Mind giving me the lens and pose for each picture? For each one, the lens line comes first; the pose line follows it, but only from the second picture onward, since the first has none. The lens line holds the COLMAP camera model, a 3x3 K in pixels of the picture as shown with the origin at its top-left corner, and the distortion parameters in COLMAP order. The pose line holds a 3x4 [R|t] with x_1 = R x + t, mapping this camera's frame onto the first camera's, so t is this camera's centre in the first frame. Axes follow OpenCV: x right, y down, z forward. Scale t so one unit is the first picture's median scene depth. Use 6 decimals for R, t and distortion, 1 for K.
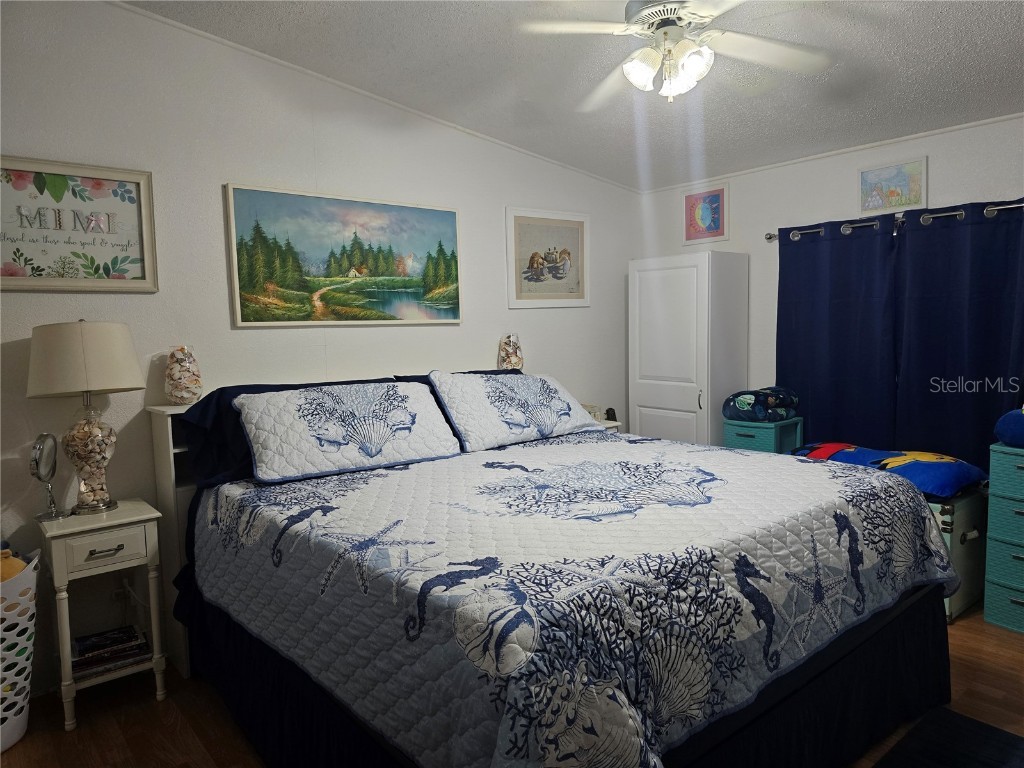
lens RADIAL K [[682.4, 0, 512.3], [0, 682.4, 382.7], [0, 0, 1]] dist [0.055538, -0.052107]
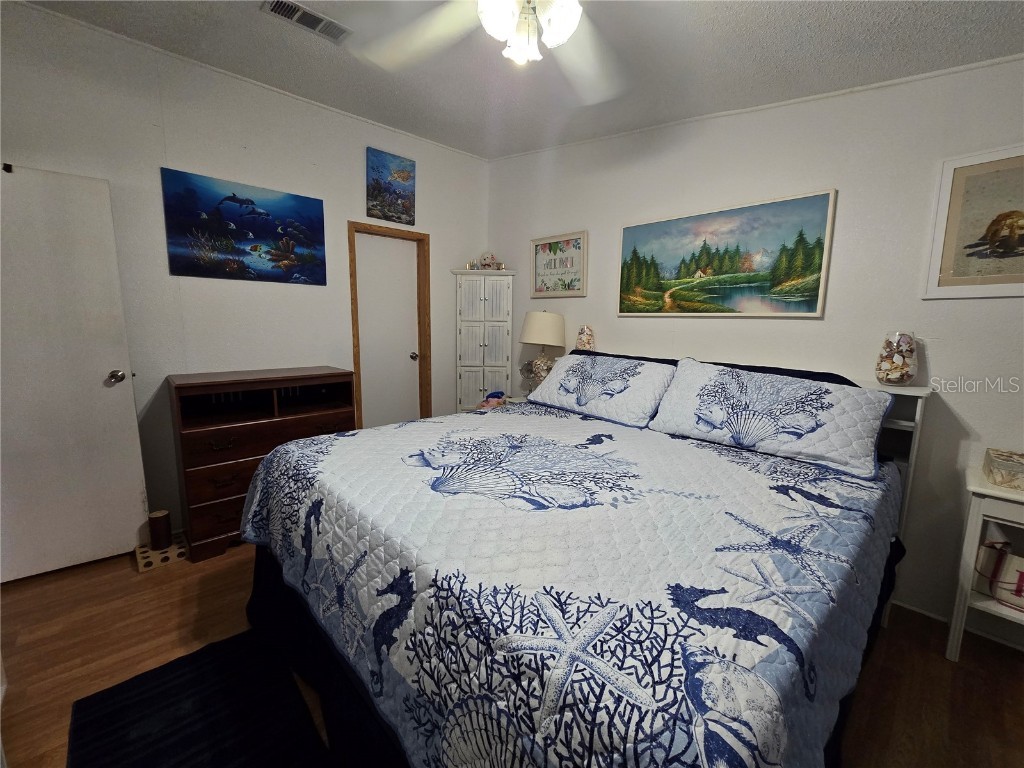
lens RADIAL K [[416.5, 0, 508.8], [0, 416.5, 380.0], [0, 0, 1]] dist [0.000215, -0.000197]
pose [[0.053472, 0.170824, -0.983849, 0.541978], [-0.096725, 0.981512, 0.165162, -0.065368], [0.993874, 0.086332, 0.069007, 0.643112]]
